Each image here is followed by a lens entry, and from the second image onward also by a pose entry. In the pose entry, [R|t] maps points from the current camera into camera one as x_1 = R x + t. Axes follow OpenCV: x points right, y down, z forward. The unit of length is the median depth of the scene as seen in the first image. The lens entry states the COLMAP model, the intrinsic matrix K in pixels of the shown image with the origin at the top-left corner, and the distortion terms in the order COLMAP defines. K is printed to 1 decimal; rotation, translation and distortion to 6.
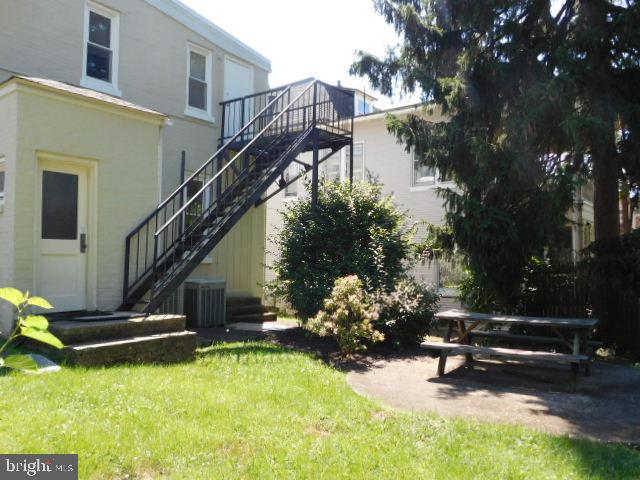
lens RADIAL K [[523.7, 0, 320.3], [0, 523.7, 238.7], [0, 0, 1]] dist [0.000736, 0.017005]
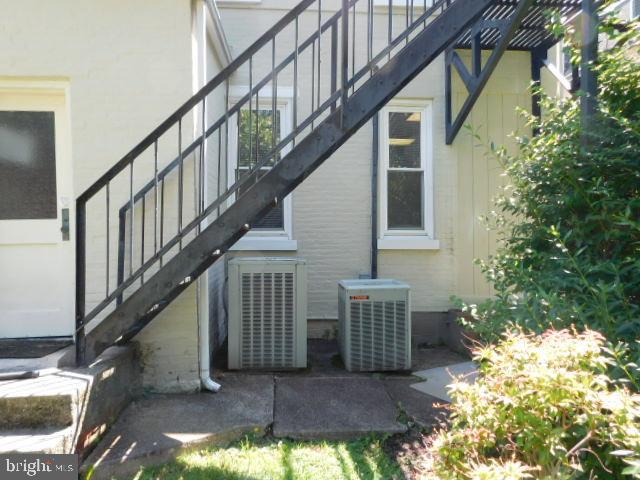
lens RADIAL K [[473.4, 0, 318.1], [0, 473.4, 240.6], [0, 0, 1]] dist [0.002411, -0.004209]
pose [[0.684742, -0.032548, -0.728058, 0.117721], [0.058150, 0.998257, 0.010062, 0.033948], [0.726462, -0.049226, 0.685441, 0.742951]]
